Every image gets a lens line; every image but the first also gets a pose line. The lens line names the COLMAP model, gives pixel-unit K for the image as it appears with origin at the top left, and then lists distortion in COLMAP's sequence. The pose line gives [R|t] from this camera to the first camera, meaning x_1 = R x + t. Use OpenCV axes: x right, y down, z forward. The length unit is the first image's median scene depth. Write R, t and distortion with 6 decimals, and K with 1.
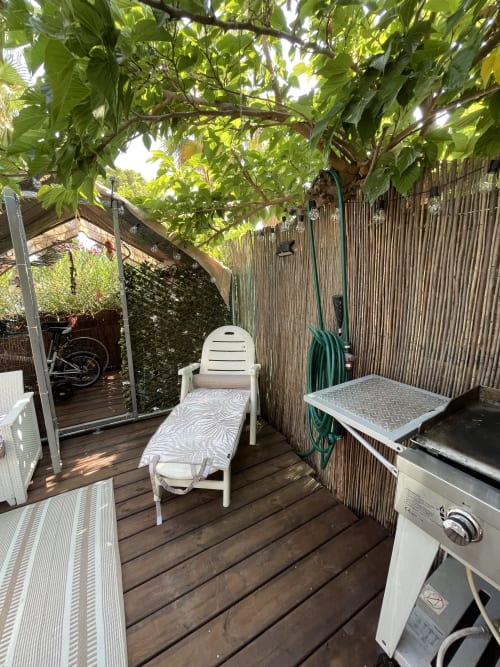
lens RADIAL K [[265.5, 0, 244.4], [0, 265.5, 333.1], [0, 0, 1]] dist [-0.001831, 0.000202]
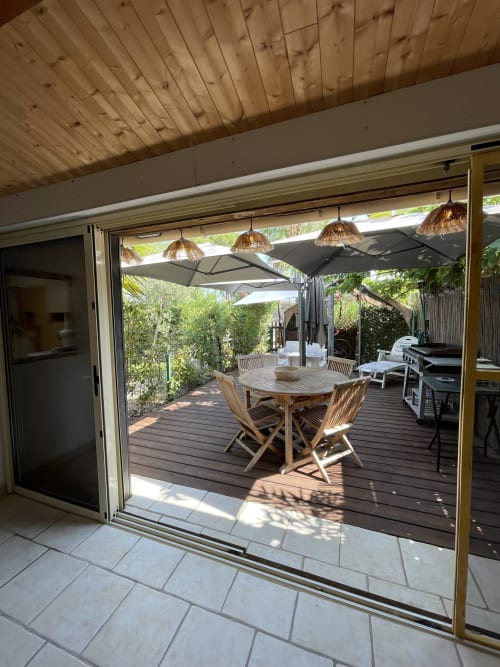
lens RADIAL K [[265.5, 0, 248.9], [0, 265.5, 333.6], [0, 0, 1]] dist [-0.001831, 0.000202]
pose [[0.656851, 0.059833, -0.751643, 0.796958], [-0.148218, 0.987644, -0.050907, 0.290199], [0.739309, 0.144845, 0.657603, -1.499587]]
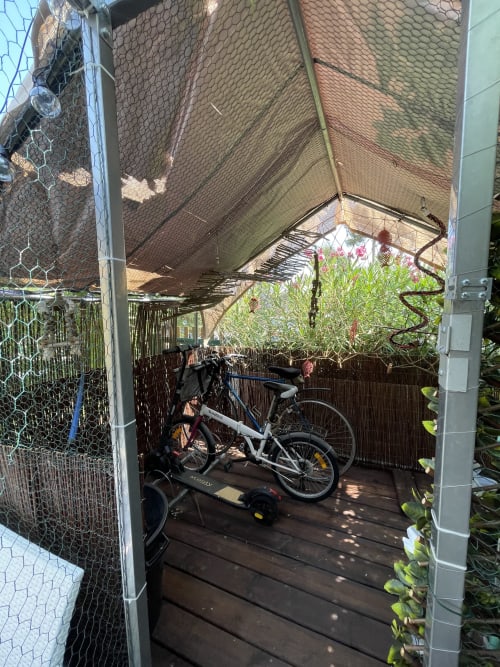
lens RADIAL K [[265.5, 0, 247.7], [0, 265.5, 332.8], [0, 0, 1]] dist [-0.001831, 0.000202]
pose [[0.624787, 0.080490, -0.776635, -0.258459], [-0.152589, 0.988080, -0.020351, -0.091829], [0.765740, 0.131221, 0.629622, 0.485190]]
